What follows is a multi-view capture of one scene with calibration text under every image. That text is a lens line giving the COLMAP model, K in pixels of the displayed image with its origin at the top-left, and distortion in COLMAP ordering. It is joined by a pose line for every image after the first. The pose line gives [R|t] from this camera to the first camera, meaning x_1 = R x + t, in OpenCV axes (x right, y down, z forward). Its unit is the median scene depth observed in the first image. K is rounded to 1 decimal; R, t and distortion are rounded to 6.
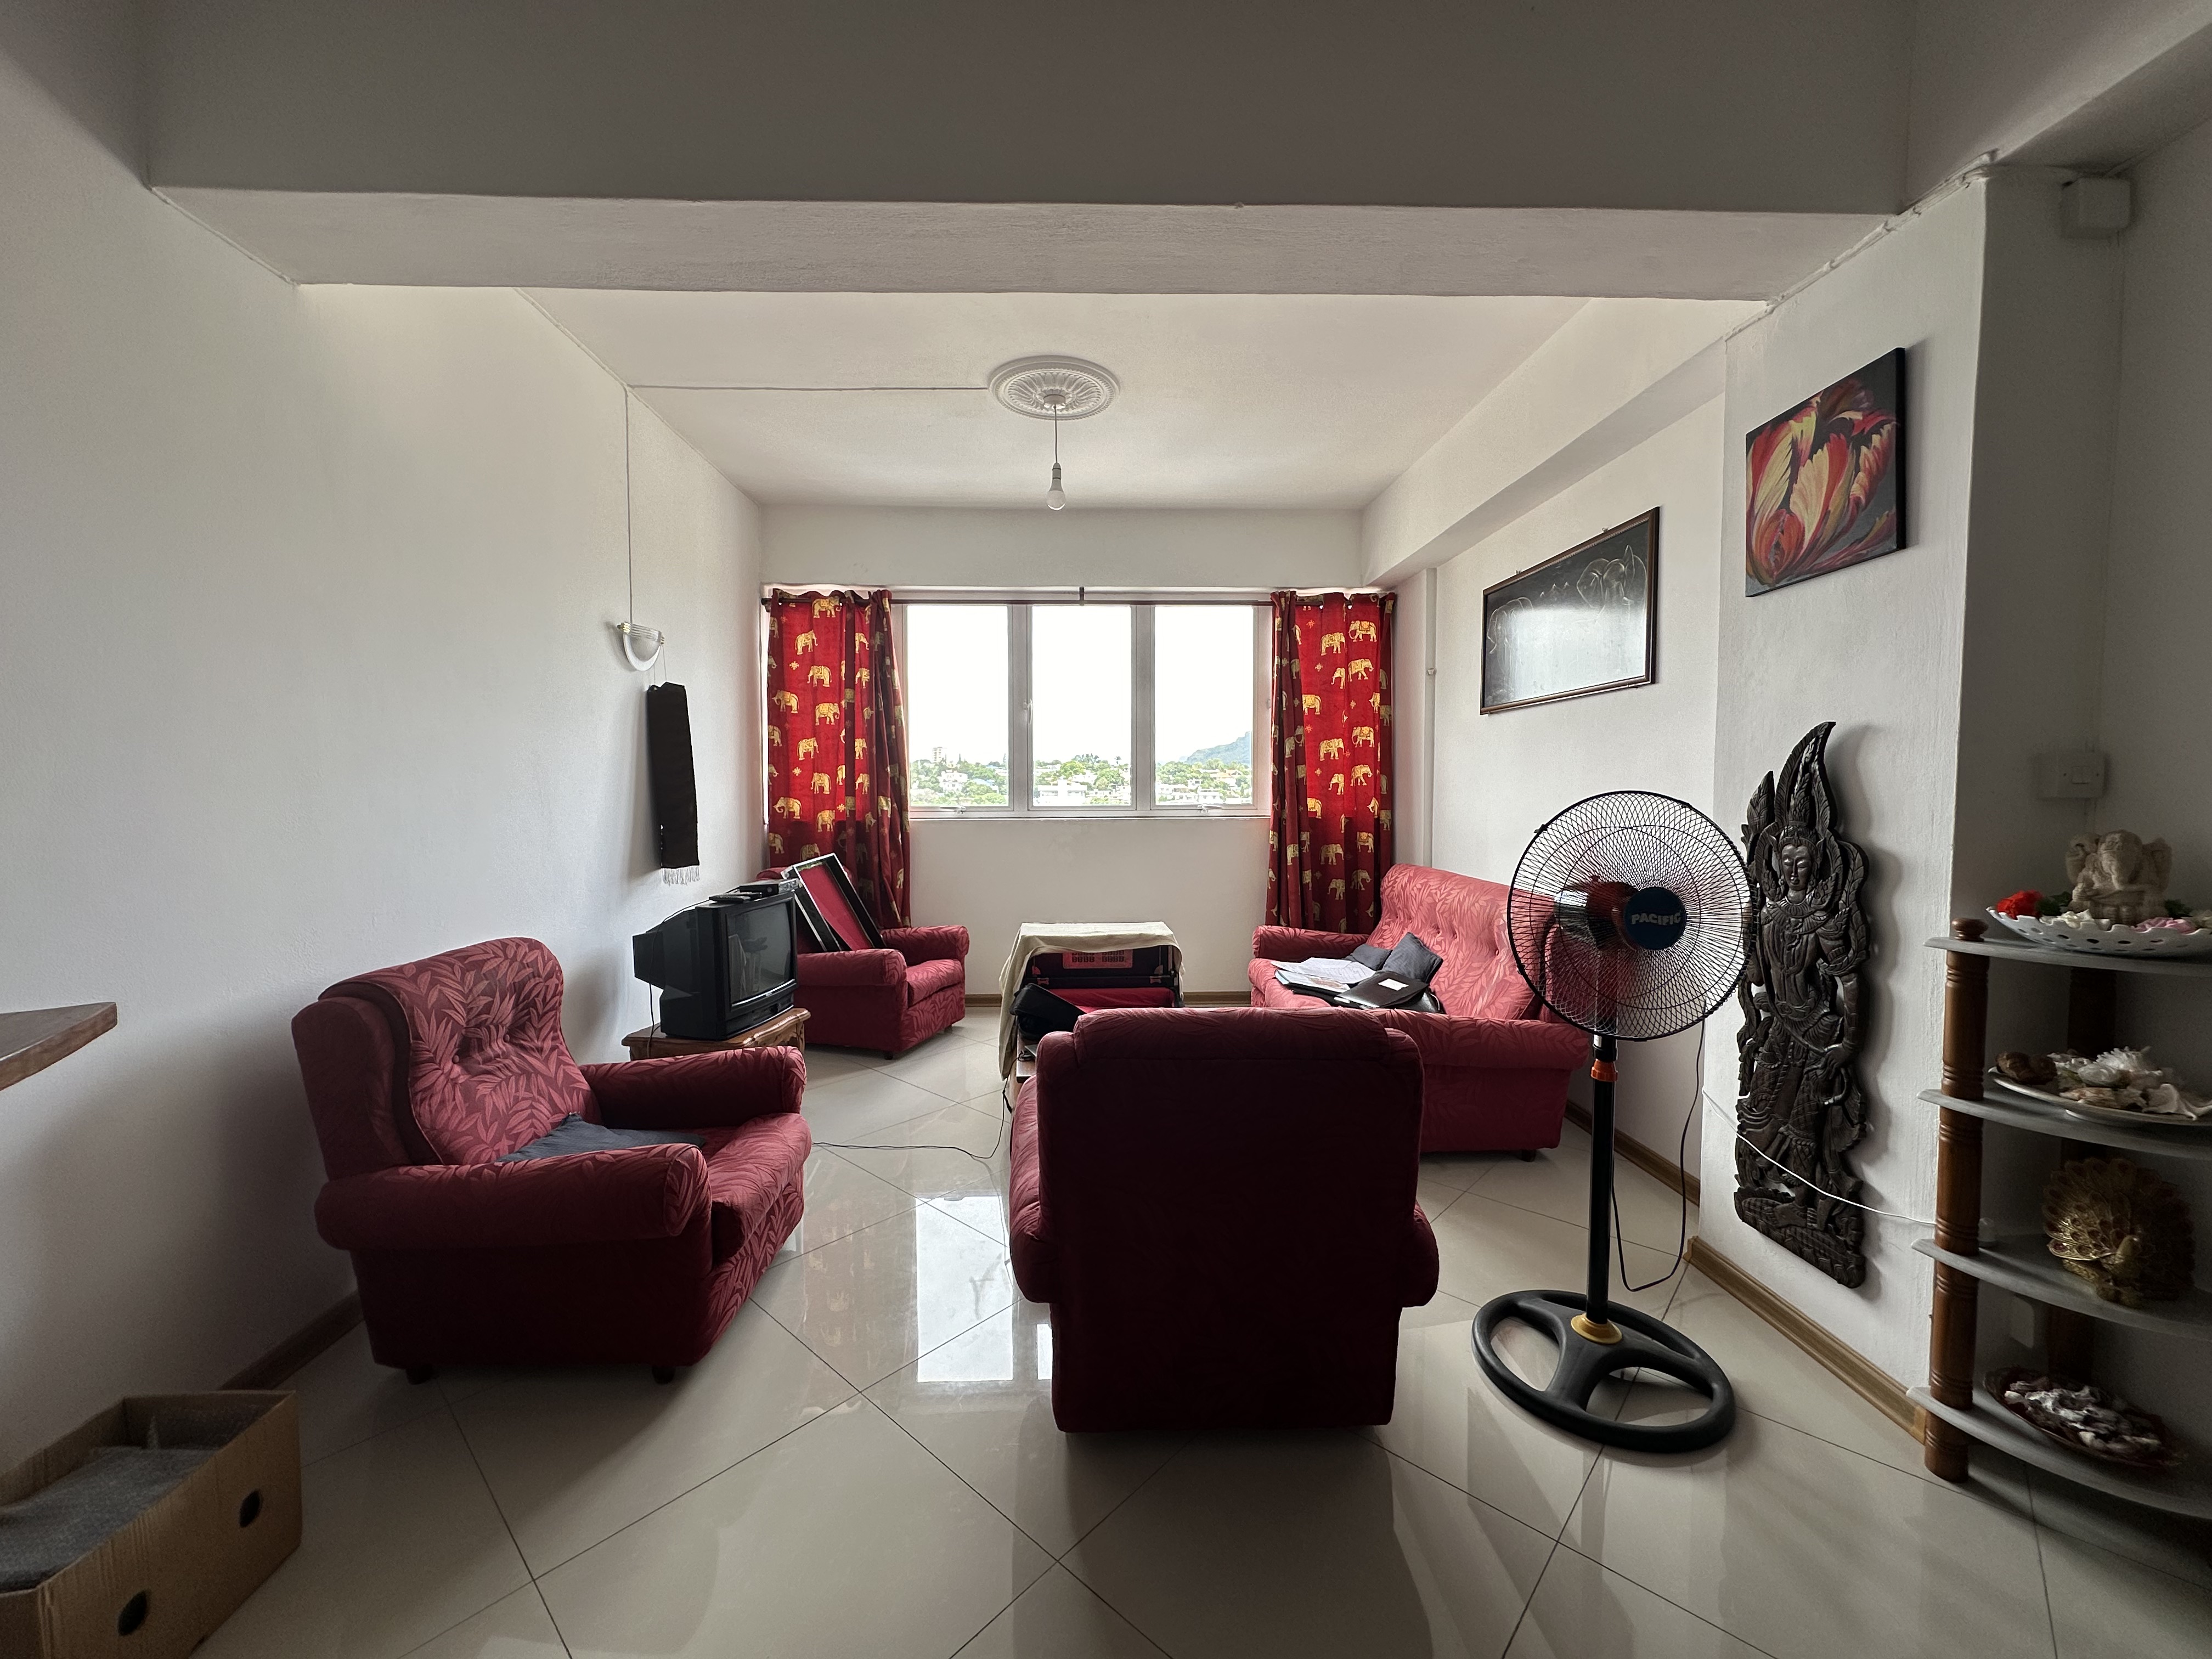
lens RADIAL K [[878.4, 0, 1102.9], [0, 878.4, 825.9], [0, 0, 1]] dist [-0.000896, -0.000090]
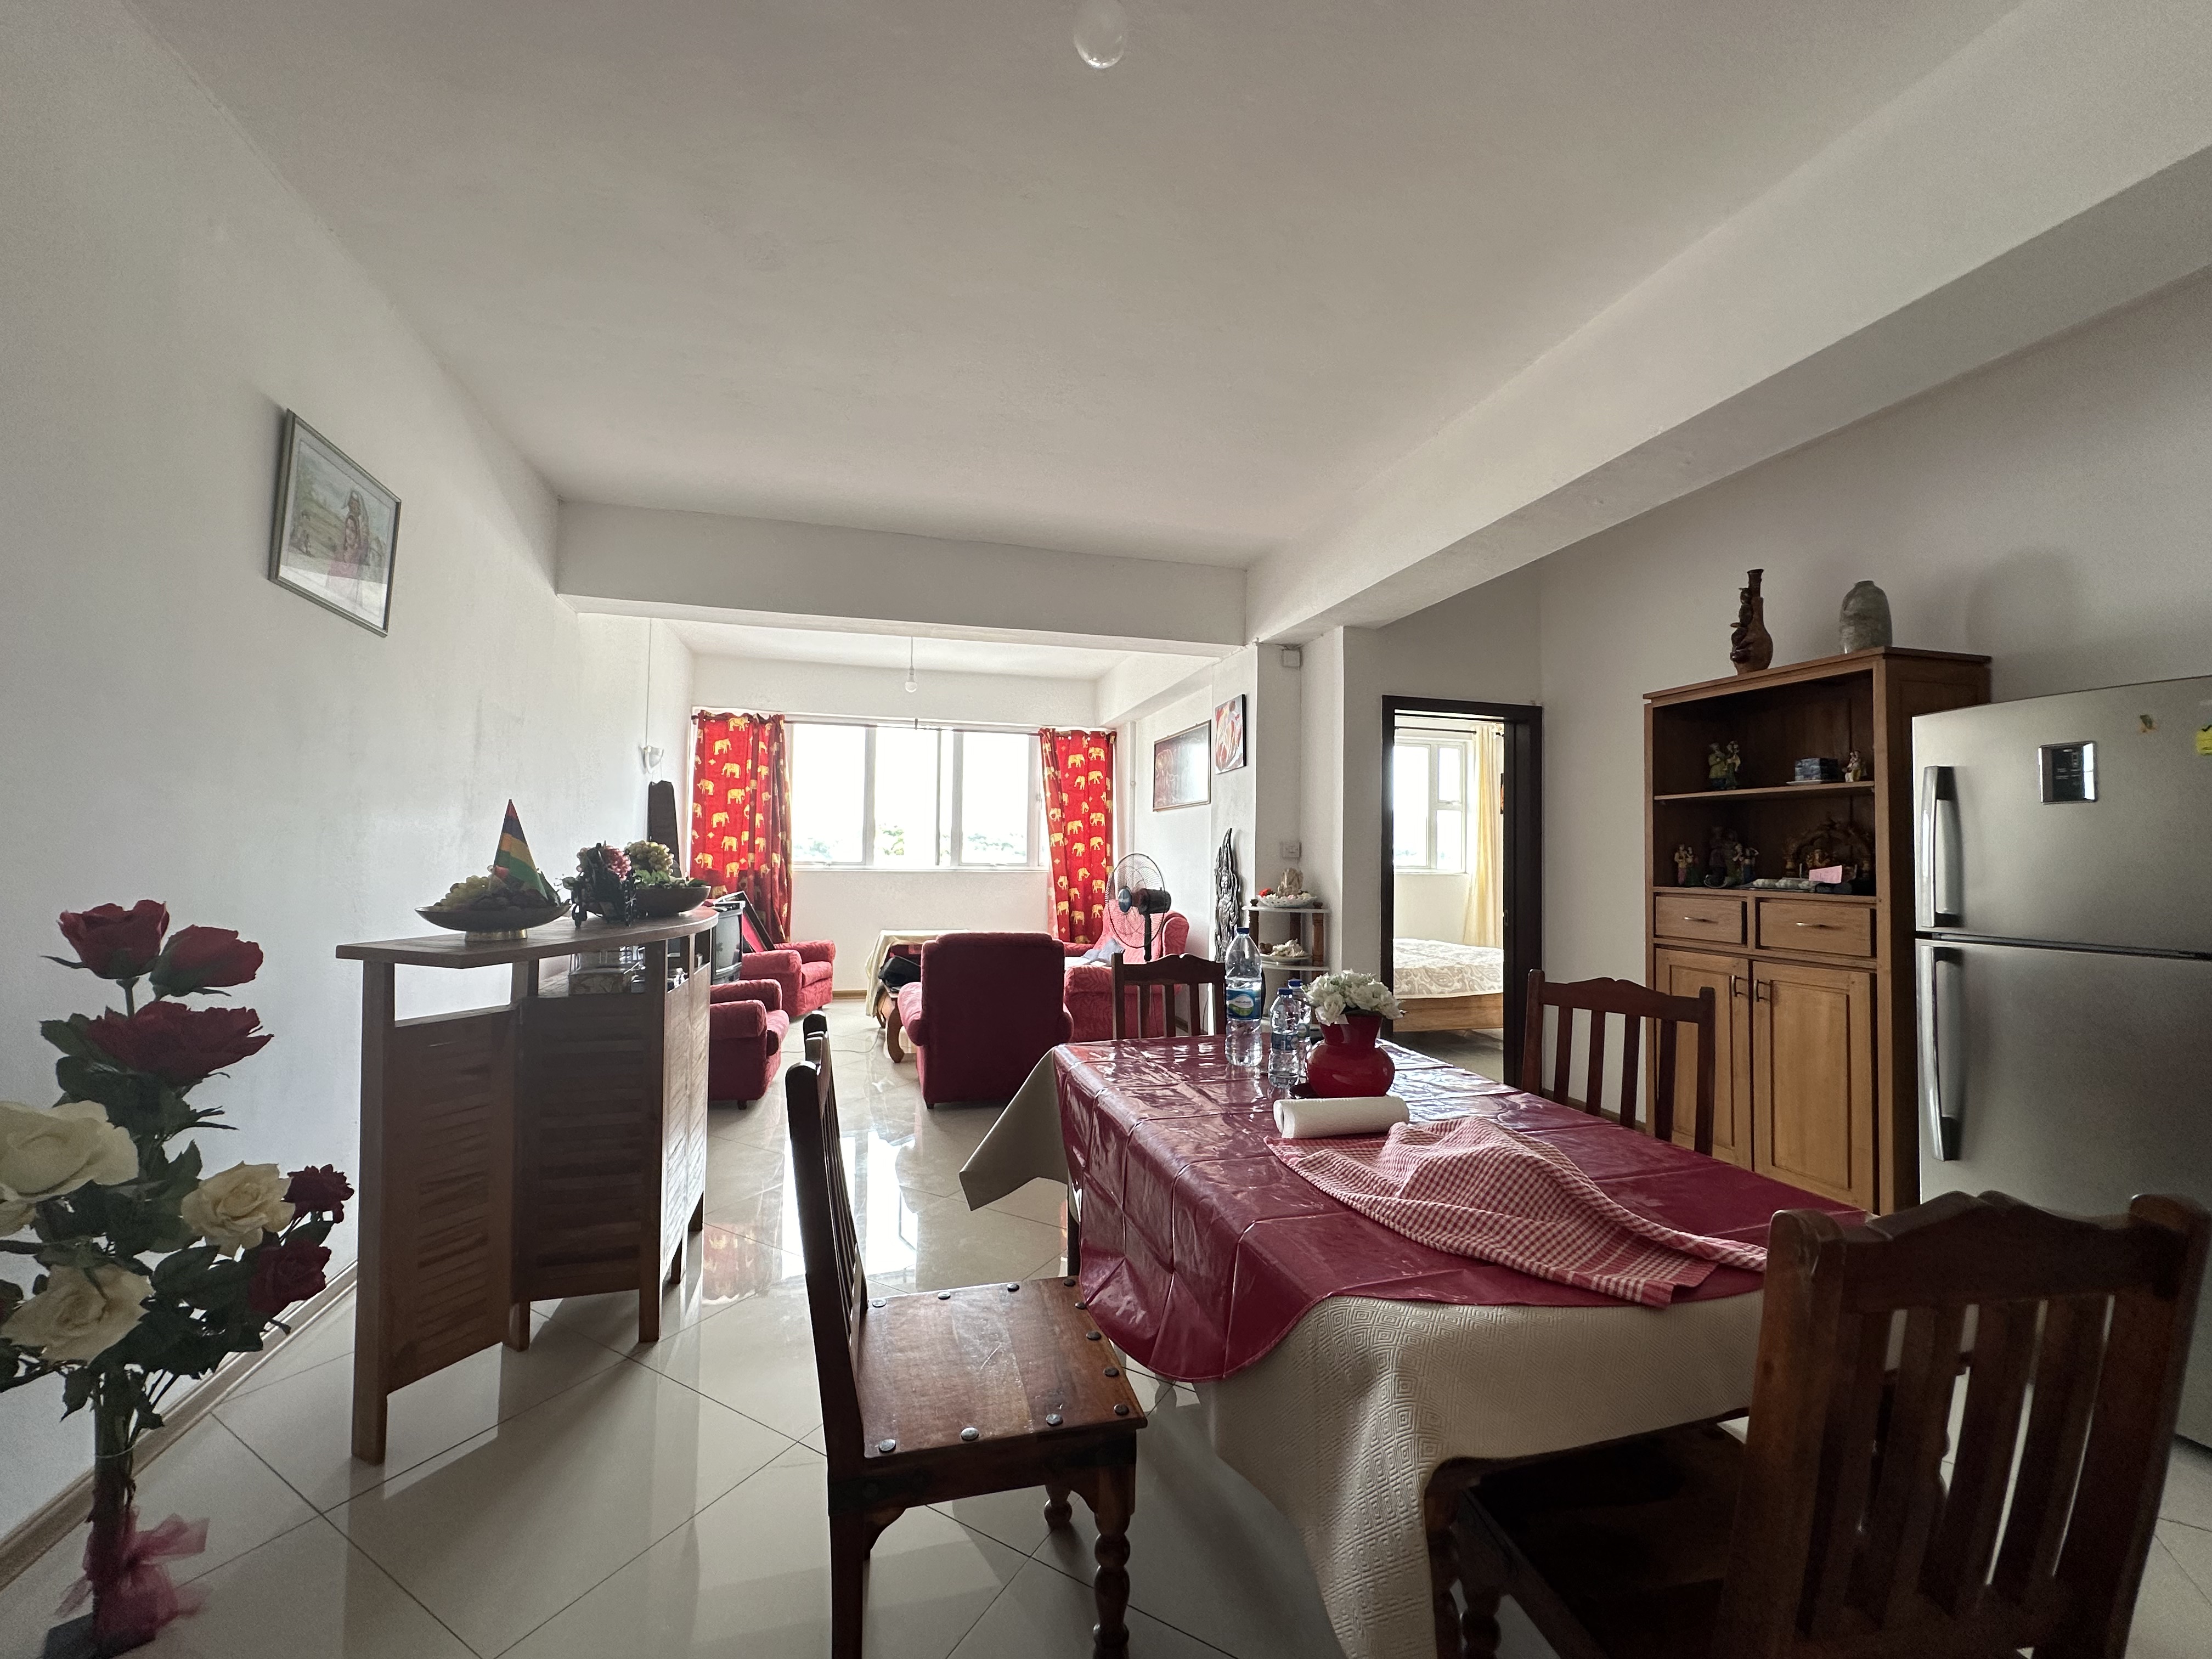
lens RADIAL K [[878.4, 0, 1102.9], [0, 878.4, 825.9], [0, 0, 1]] dist [-0.000896, -0.000090]
pose [[0.974510, 0.021009, 0.223357, -0.045704], [-0.004489, 0.997232, -0.074216, 0.027108], [-0.224298, 0.071322, 0.971907, -0.548773]]
